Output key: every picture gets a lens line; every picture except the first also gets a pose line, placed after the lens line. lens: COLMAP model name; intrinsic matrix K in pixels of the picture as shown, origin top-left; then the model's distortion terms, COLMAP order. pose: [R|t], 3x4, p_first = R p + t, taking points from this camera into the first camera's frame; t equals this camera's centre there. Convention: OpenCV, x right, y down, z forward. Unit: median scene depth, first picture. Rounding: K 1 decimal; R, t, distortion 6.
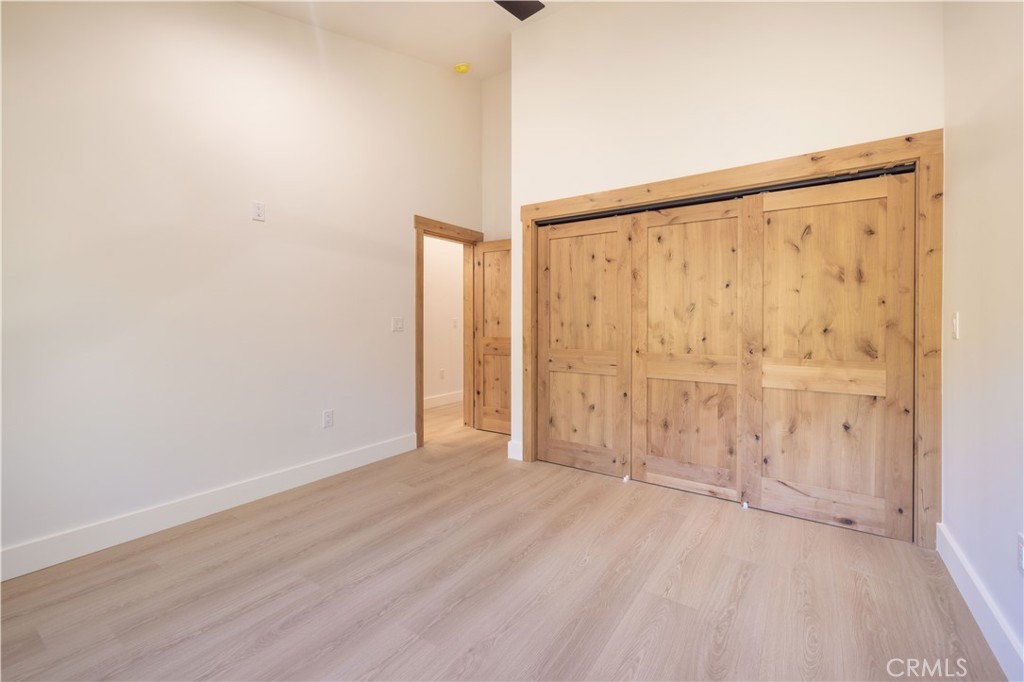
lens RADIAL K [[436.1, 0, 494.2], [0, 436.1, 326.4], [0, 0, 1]] dist [-0.002796, -0.001209]
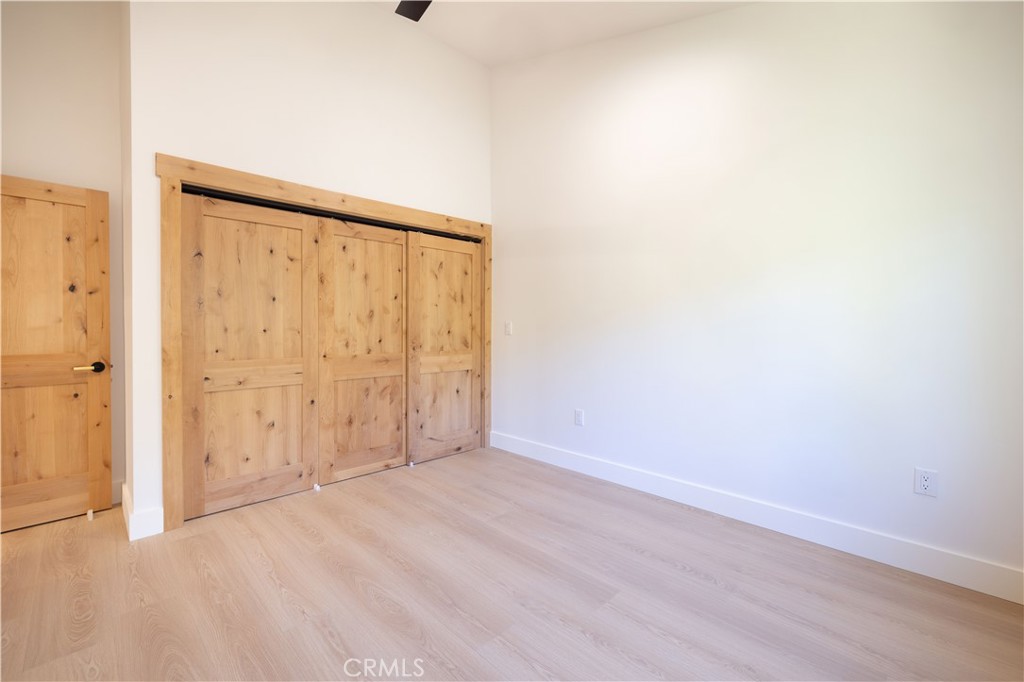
lens RADIAL K [[436.1, 0, 519.6], [0, 436.1, 337.0], [0, 0, 1]] dist [-0.002796, -0.001209]
pose [[0.155930, -0.025459, 0.987440, -0.651974], [0.010901, 0.999651, 0.024053, -0.006091], [-0.987708, 0.007014, 0.156153, 0.445409]]
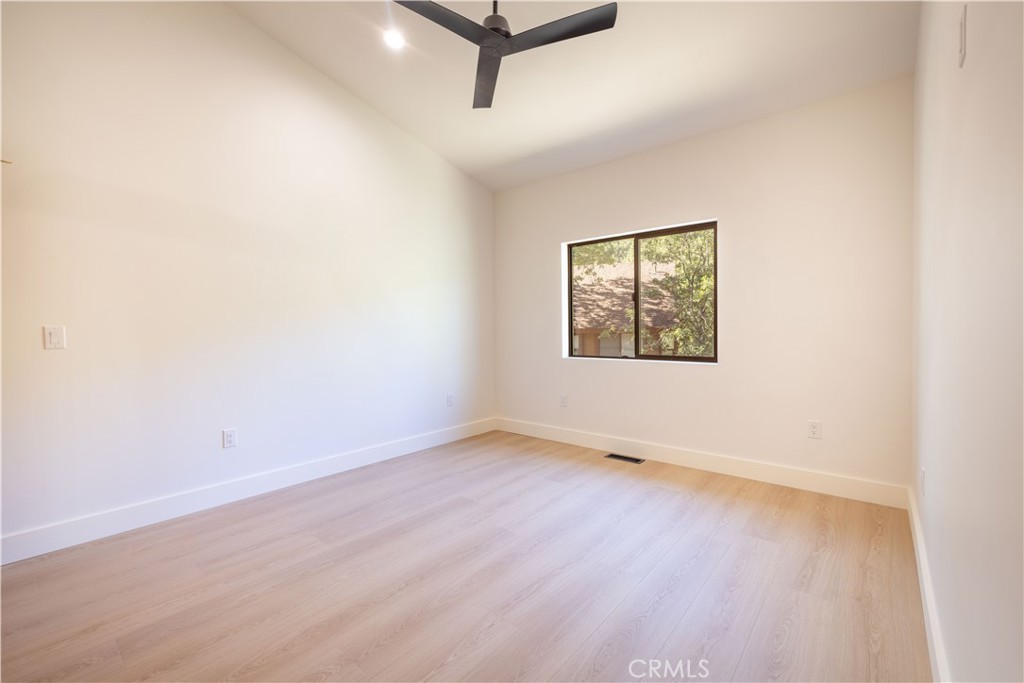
lens RADIAL K [[436.1, 0, 492.0], [0, 436.1, 333.1], [0, 0, 1]] dist [-0.002796, -0.001209]
pose [[-0.994487, 0.010013, 0.104382, -0.163086], [0.012959, 0.999536, 0.027581, -0.022036], [-0.104058, 0.028782, -0.994155, 1.438951]]
